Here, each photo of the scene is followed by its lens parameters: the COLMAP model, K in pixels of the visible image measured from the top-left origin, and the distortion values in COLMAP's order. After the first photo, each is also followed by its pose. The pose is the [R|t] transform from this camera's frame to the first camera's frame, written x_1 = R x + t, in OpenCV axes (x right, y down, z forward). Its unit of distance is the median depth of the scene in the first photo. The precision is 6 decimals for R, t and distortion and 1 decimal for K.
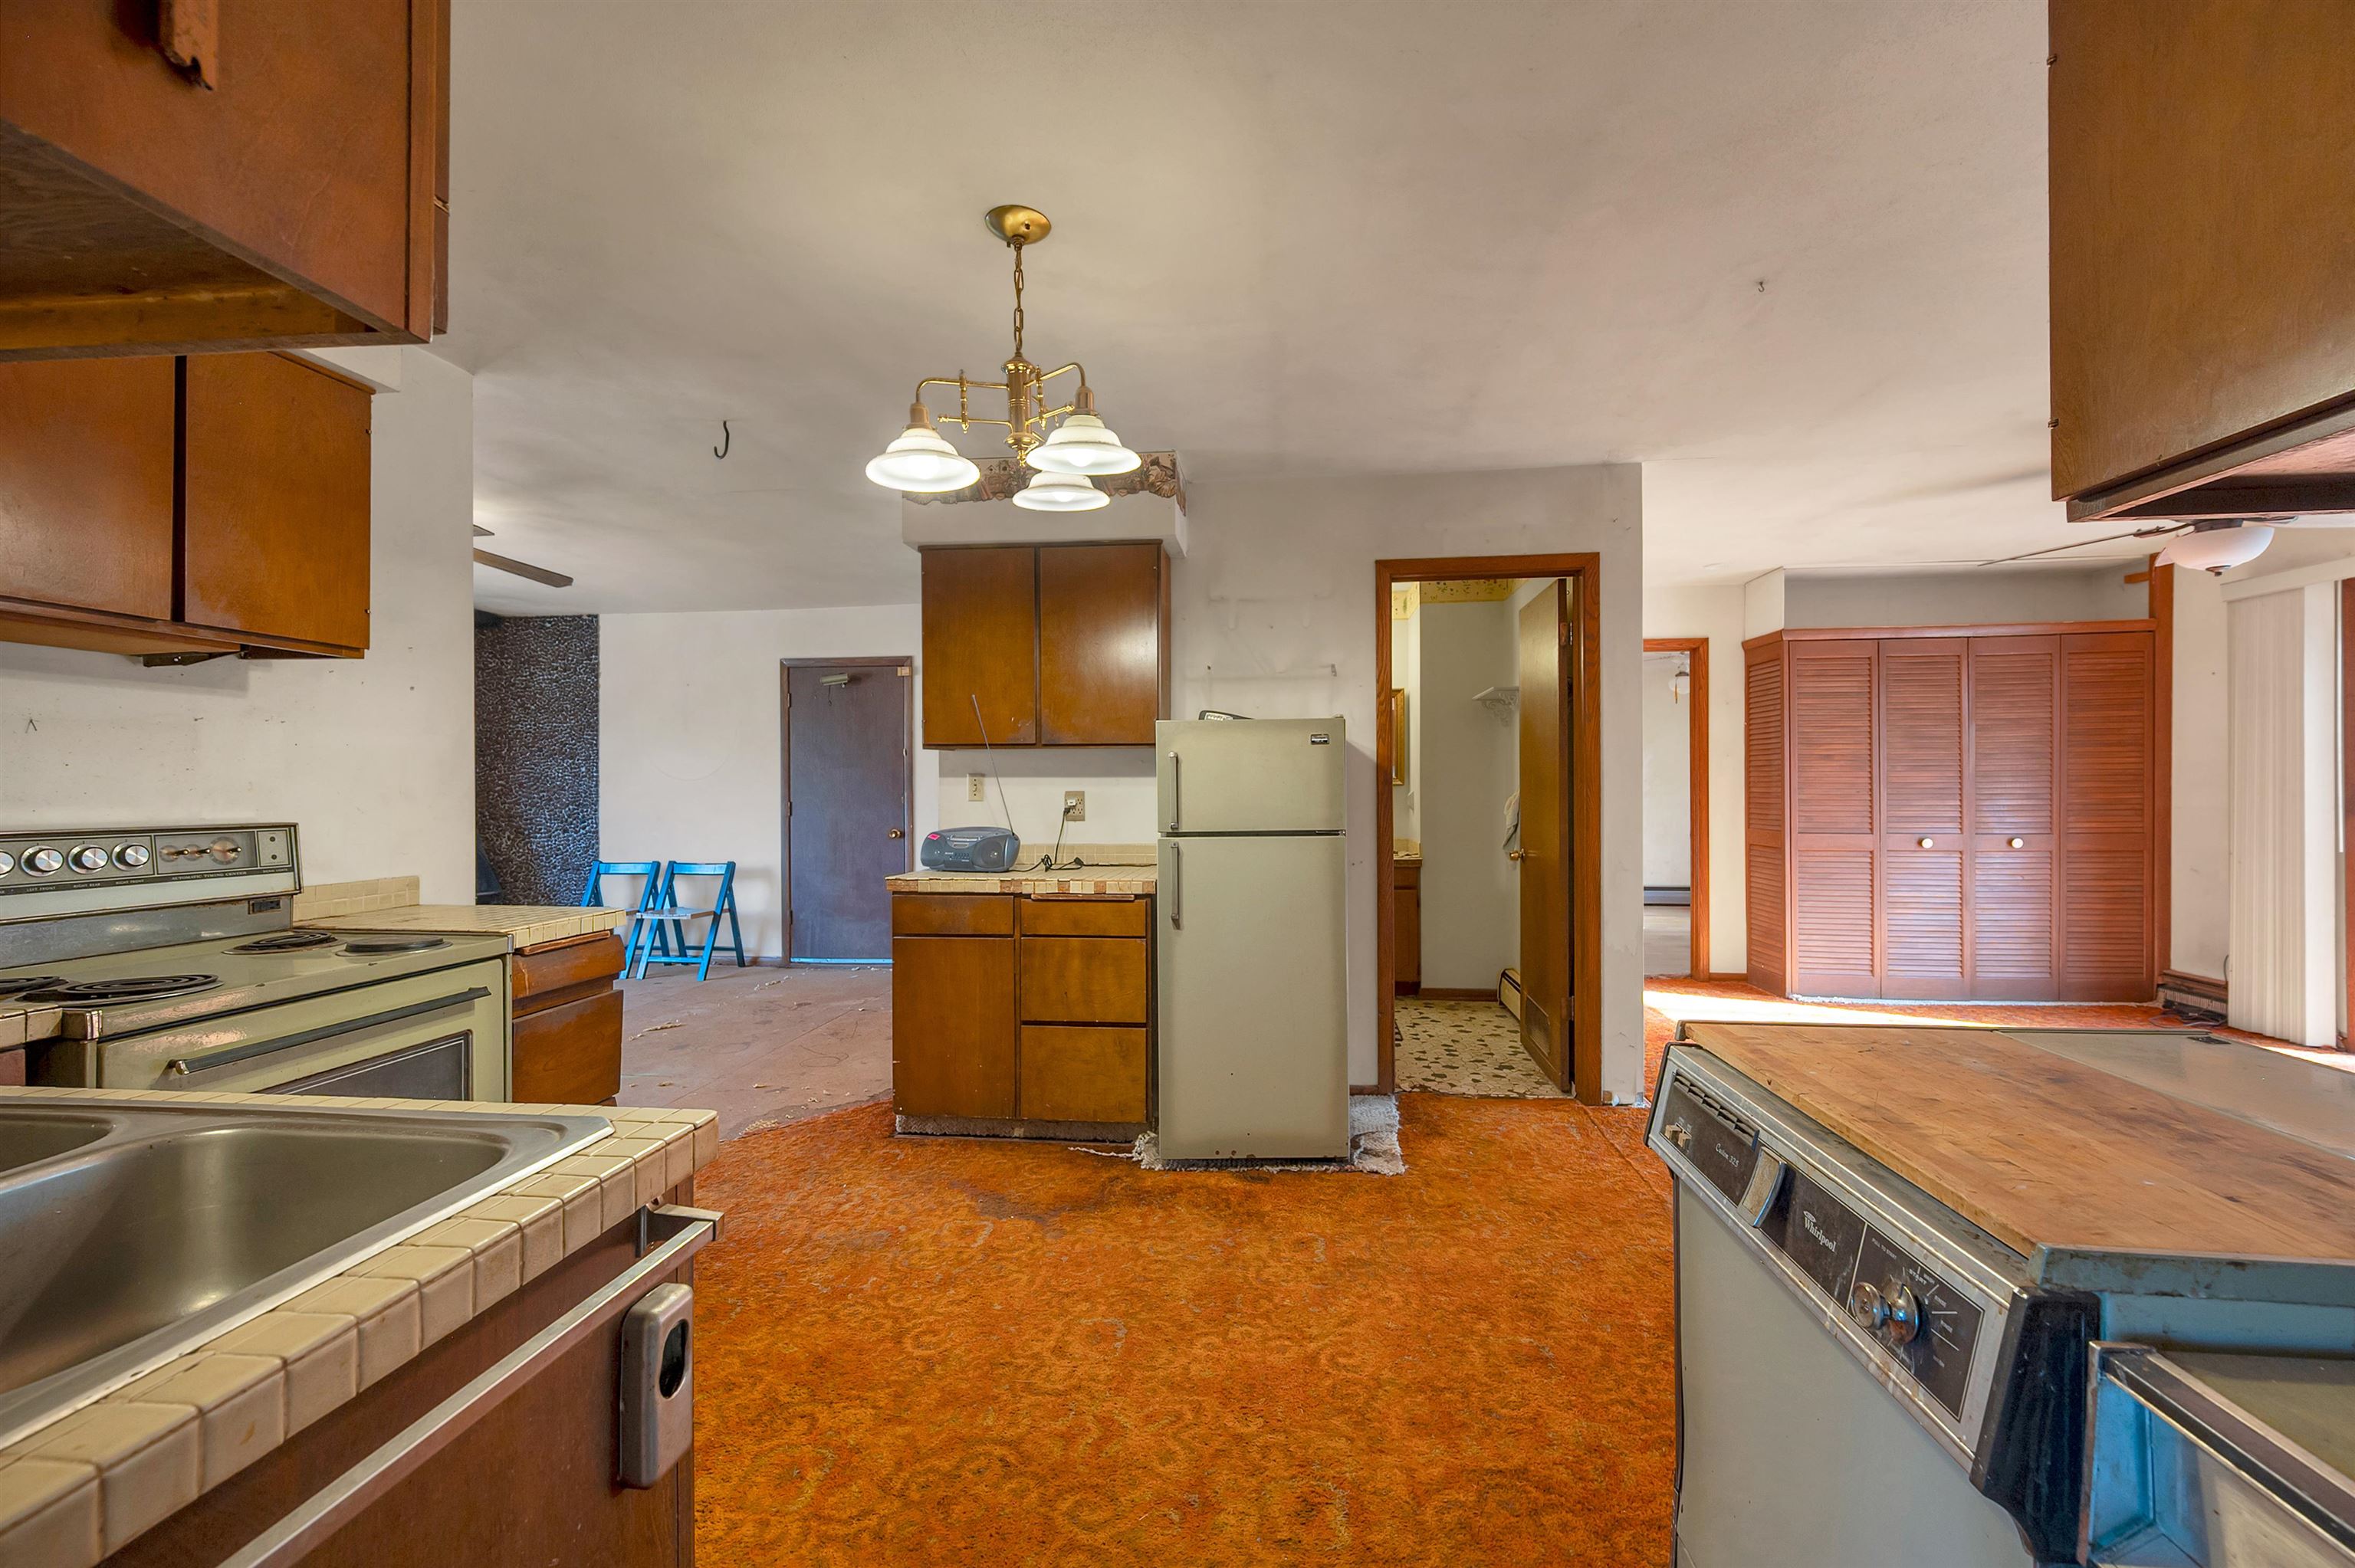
lens RADIAL K [[952.6, 0, 1178.4], [0, 952.6, 784.3], [0, 0, 1]] dist [-0.000464, -0.000088]
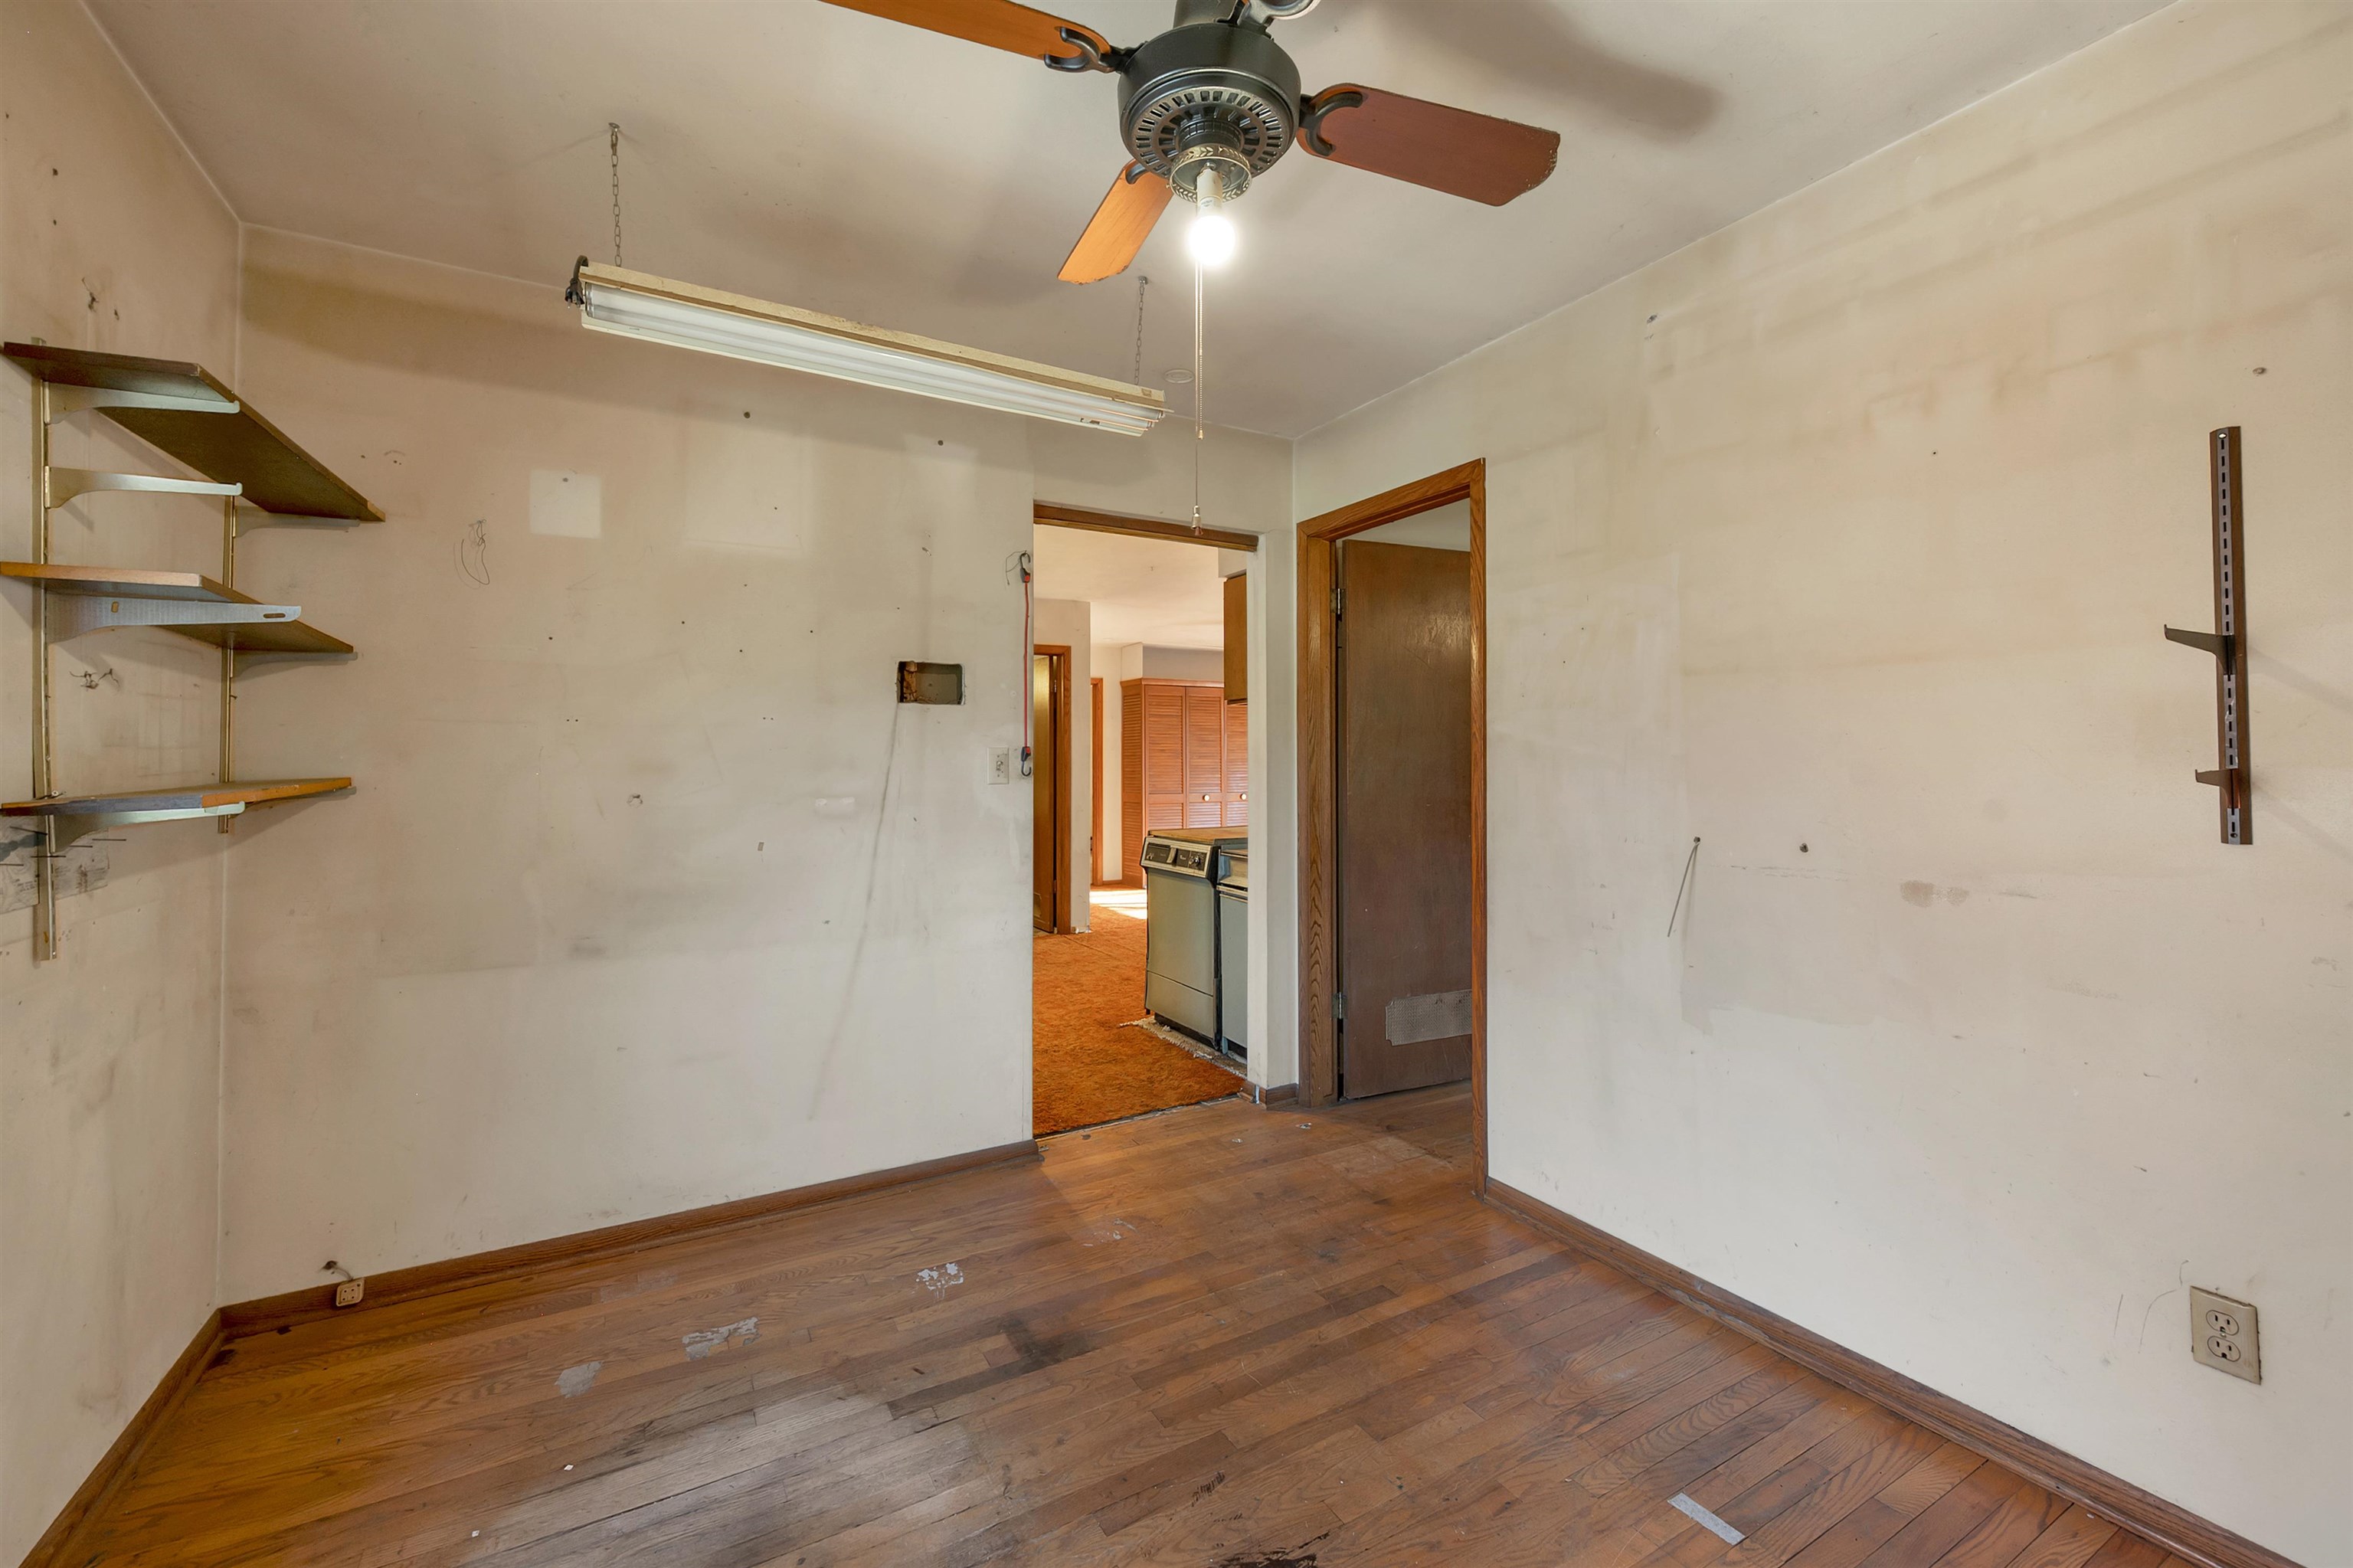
lens RADIAL K [[951.9, 0, 1177.1], [0, 951.9, 769.8], [0, 0, 1]] dist [-0.000464, -0.000088]
pose [[0.808479, -0.003568, 0.588515, -0.343179], [0.001678, 0.999992, 0.003758, -0.000122], [-0.588523, -0.002051, 0.808478, -0.453255]]
